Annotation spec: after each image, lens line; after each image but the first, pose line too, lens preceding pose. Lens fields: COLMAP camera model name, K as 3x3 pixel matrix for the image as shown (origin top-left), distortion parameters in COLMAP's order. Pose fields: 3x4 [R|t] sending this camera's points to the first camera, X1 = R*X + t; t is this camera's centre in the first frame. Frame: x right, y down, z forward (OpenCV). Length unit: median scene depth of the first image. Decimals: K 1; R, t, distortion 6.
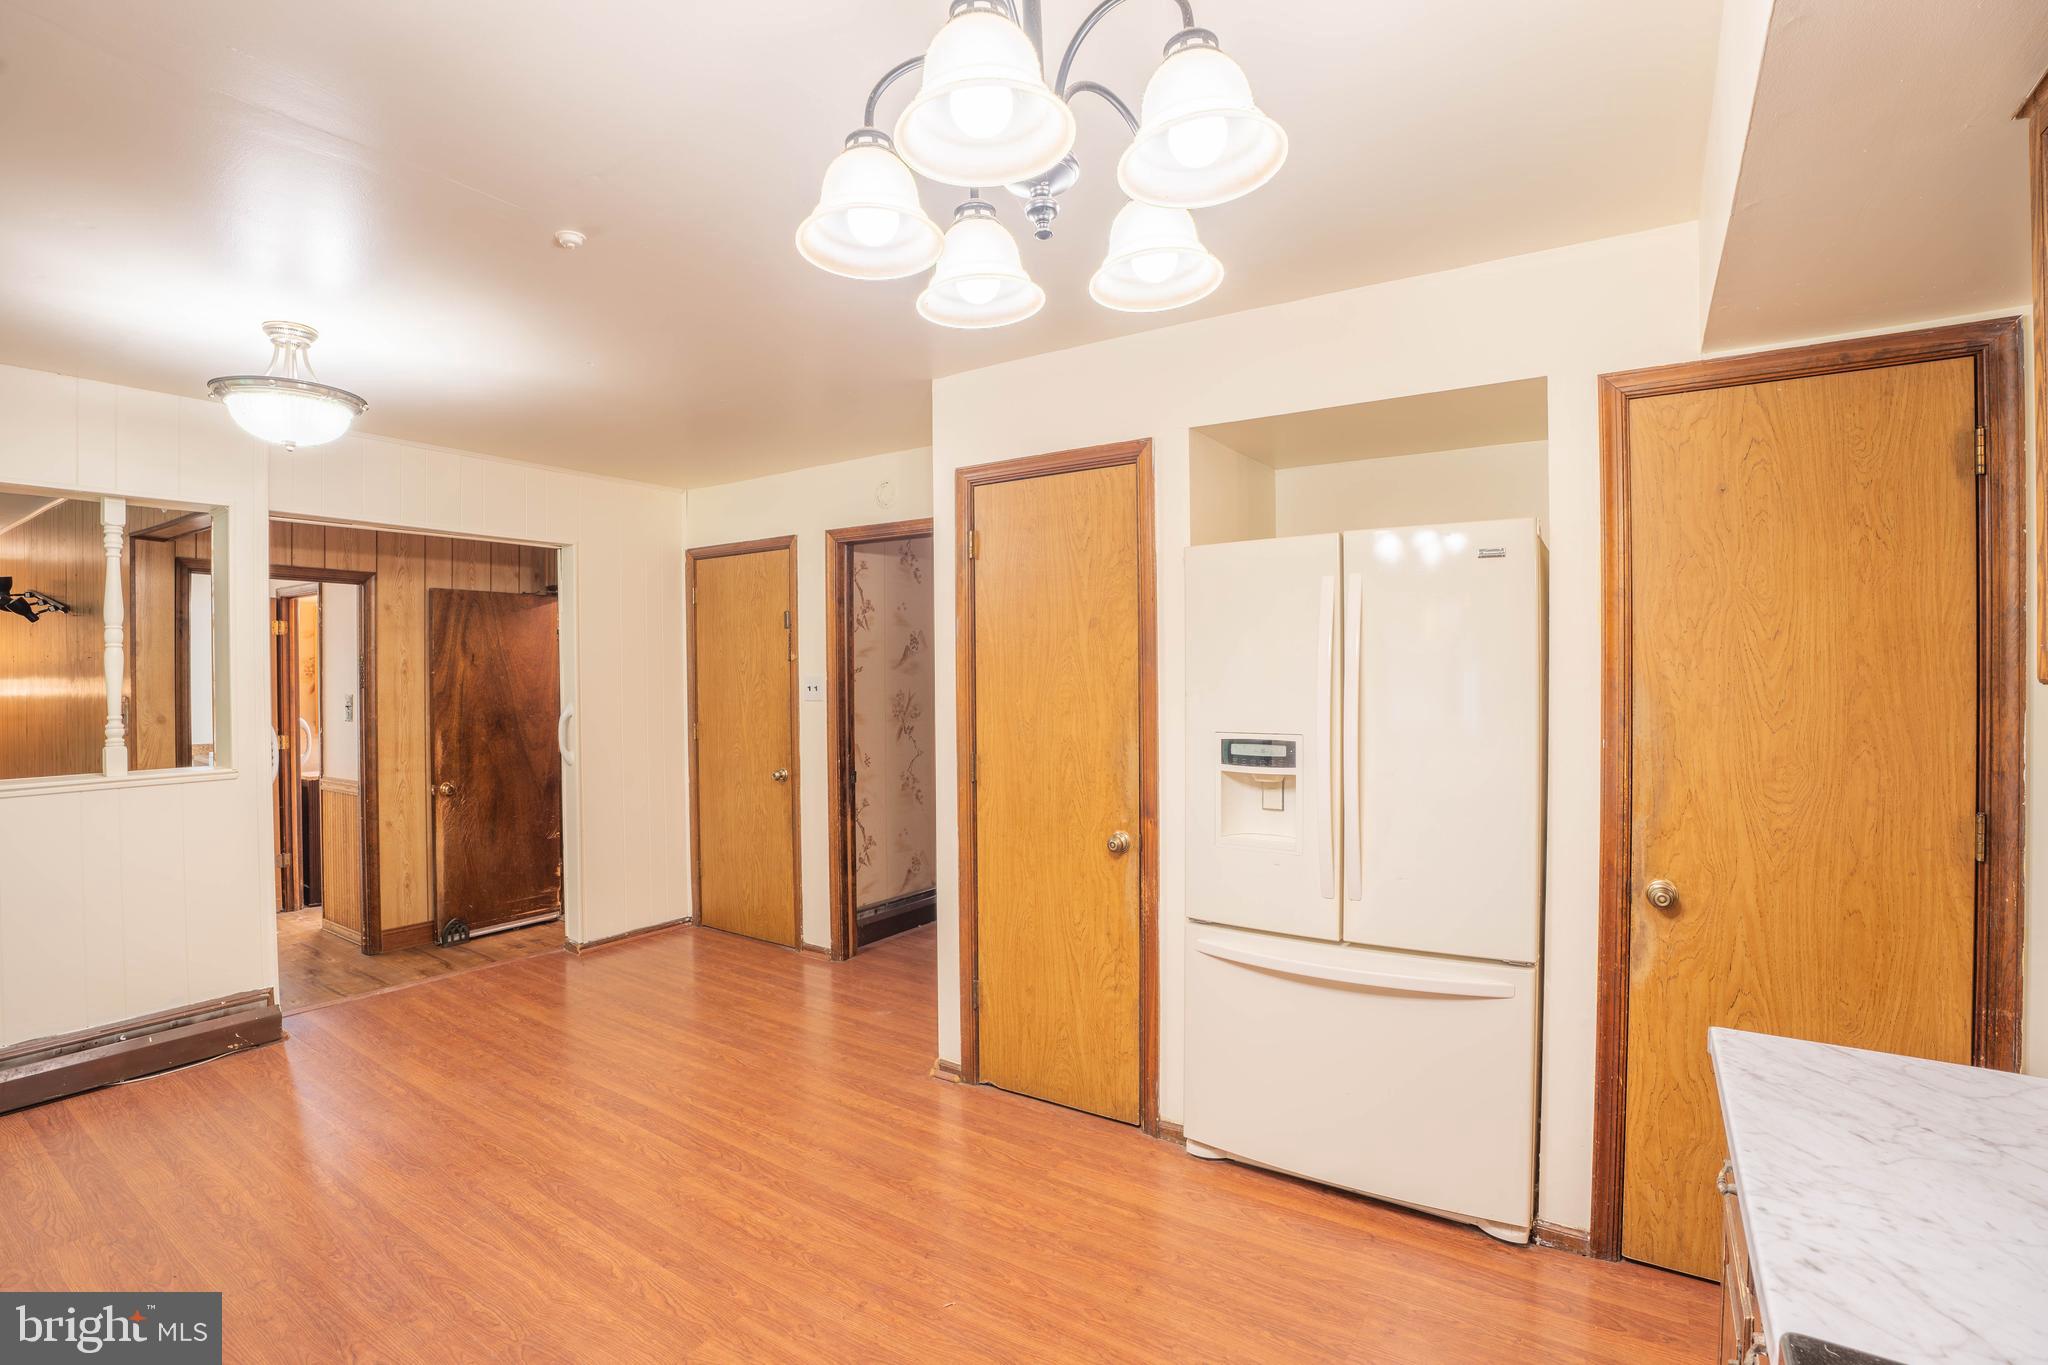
lens RADIAL K [[941.7, 0, 1026.4], [0, 941.7, 692.0], [0, 0, 1]] dist [-0.075050, 0.017567]
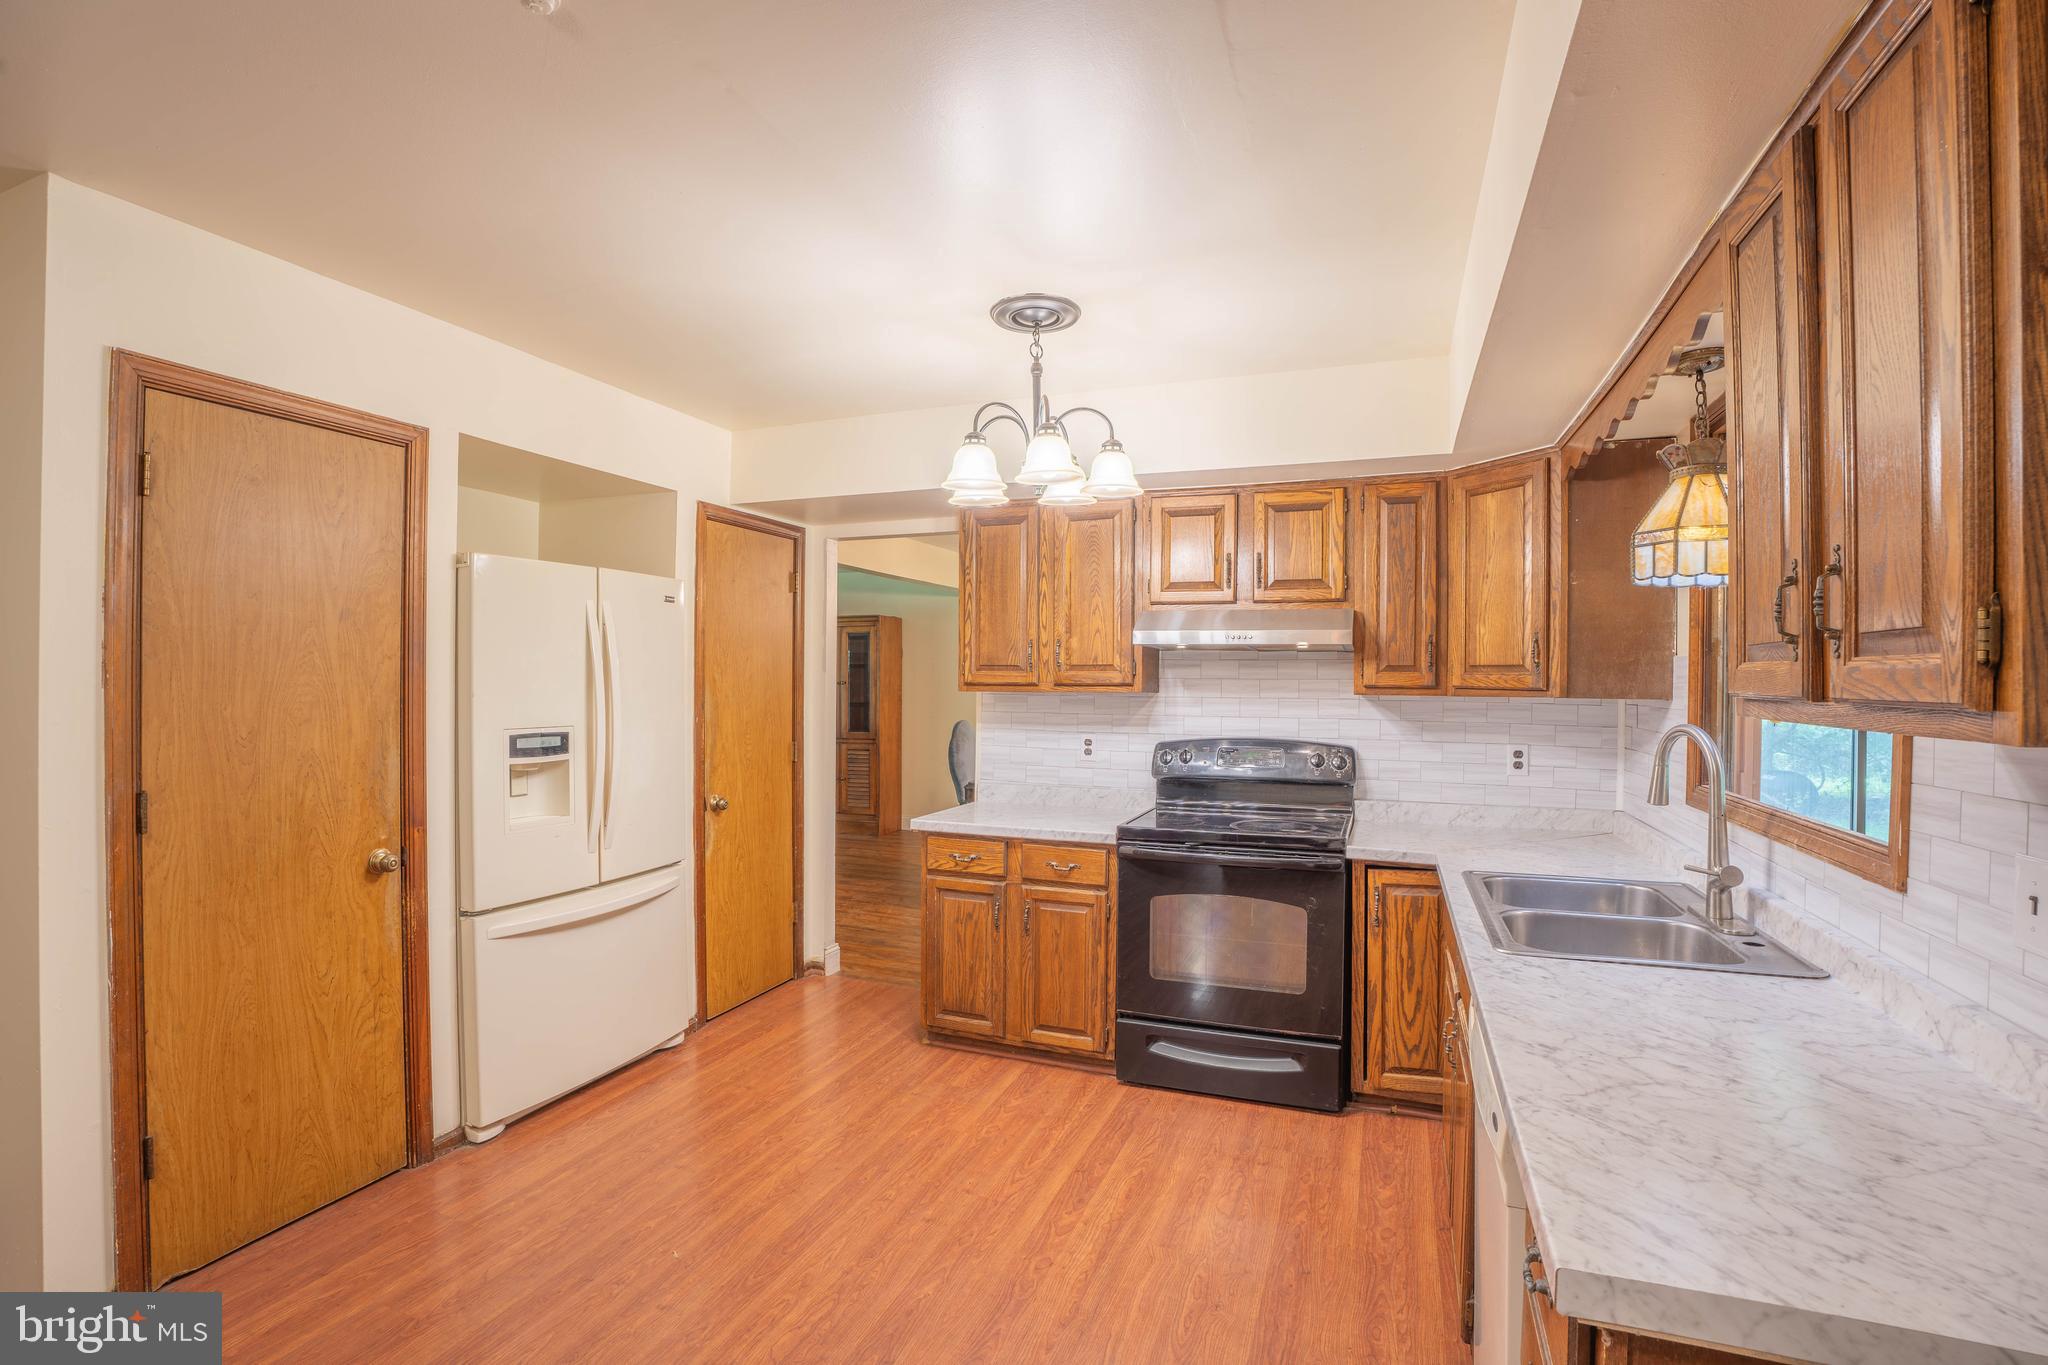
lens RADIAL K [[941.7, 0, 1026.7], [0, 941.7, 682.4], [0, 0, 1]] dist [-0.075050, 0.017567]
pose [[-0.218546, -0.001207, 0.975826, -0.893441], [0.006852, 0.999973, 0.002772, -0.009708], [-0.975802, 0.007292, -0.218532, 0.595359]]
